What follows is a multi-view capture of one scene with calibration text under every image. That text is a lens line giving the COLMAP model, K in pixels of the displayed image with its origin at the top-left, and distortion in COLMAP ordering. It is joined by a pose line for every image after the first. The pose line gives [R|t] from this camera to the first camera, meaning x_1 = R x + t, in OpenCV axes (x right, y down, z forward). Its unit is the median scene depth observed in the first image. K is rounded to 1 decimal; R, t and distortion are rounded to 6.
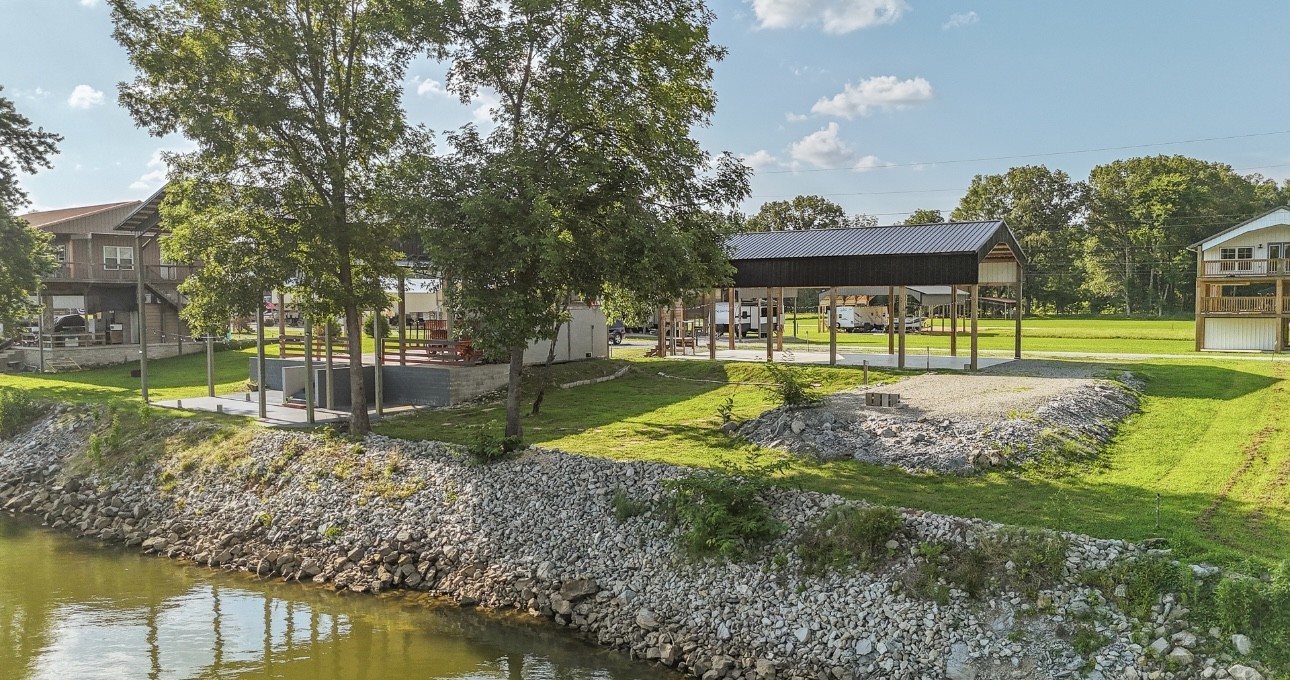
lens RADIAL K [[954.4, 0, 644.5], [0, 954.4, 348.4], [0, 0, 1]] dist [0.039177, -0.024589]
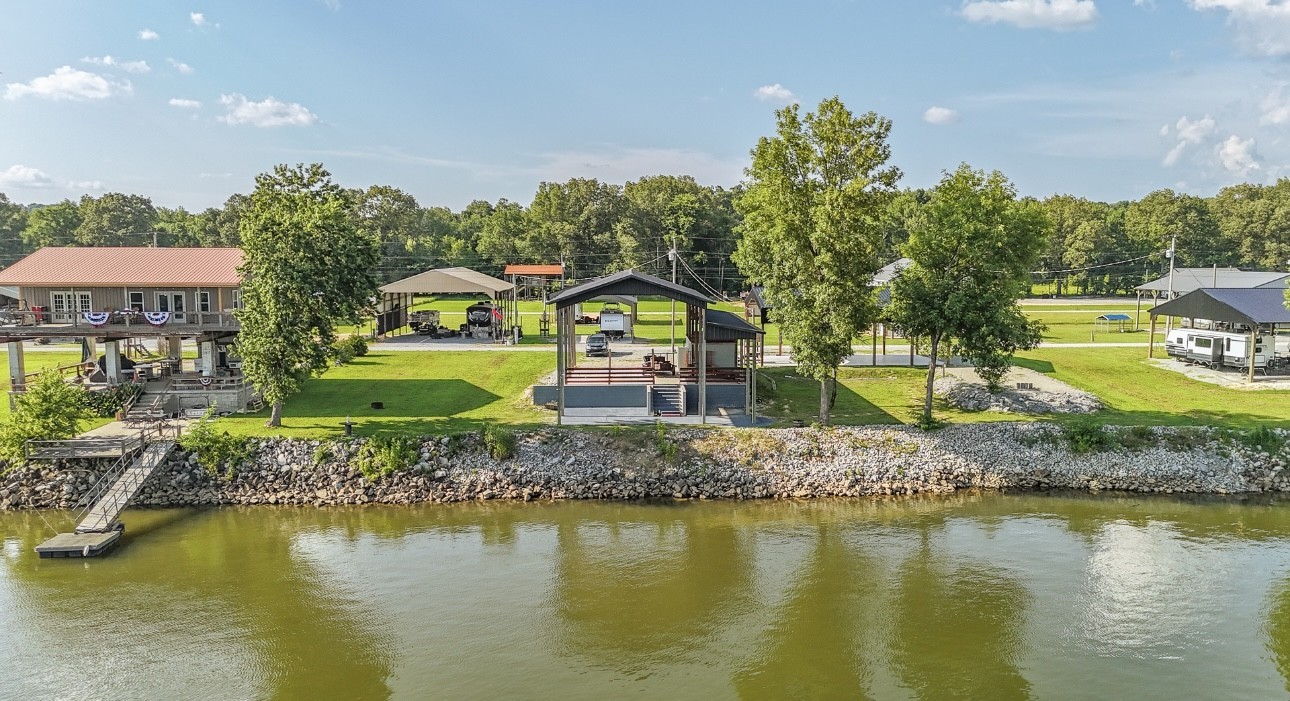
lens RADIAL K [[951.6, 0, 644.5], [0, 951.6, 352.3], [0, 0, 1]] dist [0.058707, -0.055460]
pose [[0.789103, -0.058137, 0.611504, -1.996139], [0.029593, 0.997953, 0.056691, -0.196353], [-0.613548, -0.026639, 0.789208, -0.277093]]
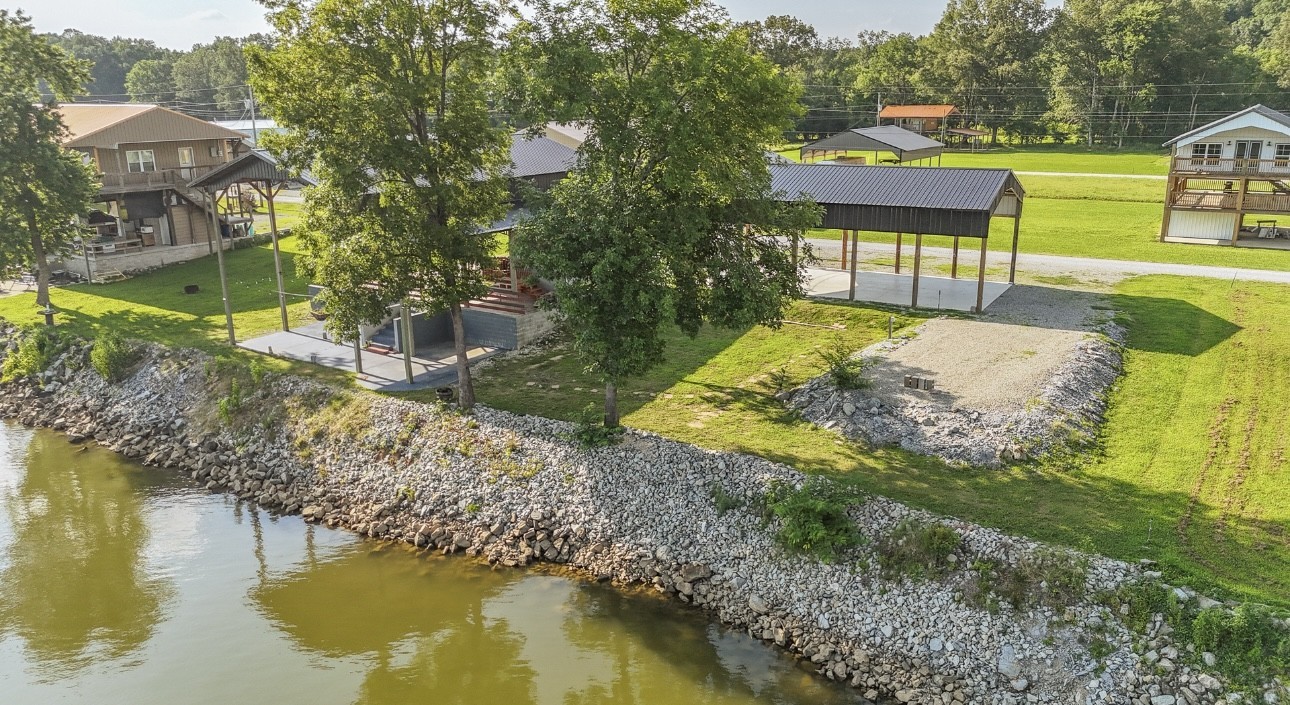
lens RADIAL K [[948.2, 0, 644.5], [0, 948.2, 359.5], [0, 0, 1]] dist [0.055785, -0.046234]
pose [[0.998623, -0.021271, 0.047957, -0.159956], [0.010191, 0.975358, 0.220393, -0.256535], [-0.051464, -0.219601, 0.974231, -0.147210]]
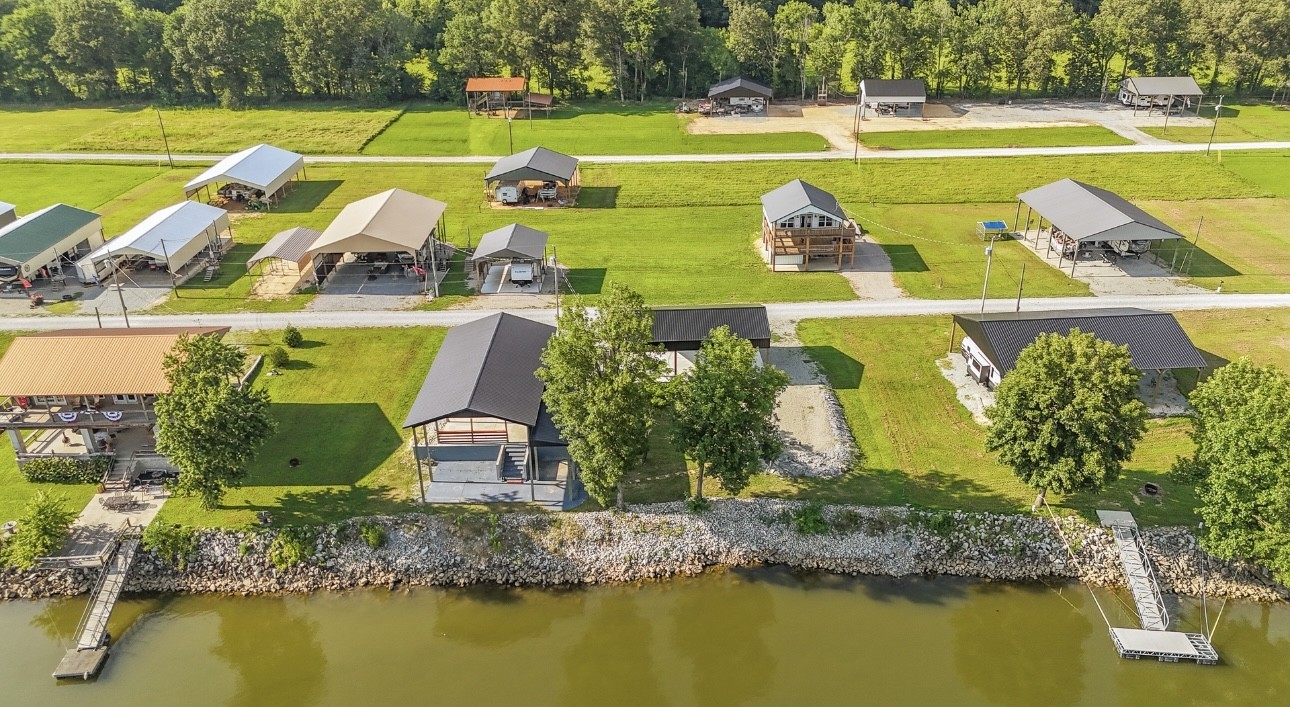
lens RADIAL K [[948.2, 0, 646.0], [0, 948.2, 345.7], [0, 0, 1]] dist [0.055785, -0.046234]
pose [[0.806846, -0.264241, 0.528371, -1.690325], [0.041873, 0.917720, 0.395014, -1.484853], [-0.589276, -0.296591, 0.751524, -0.893257]]
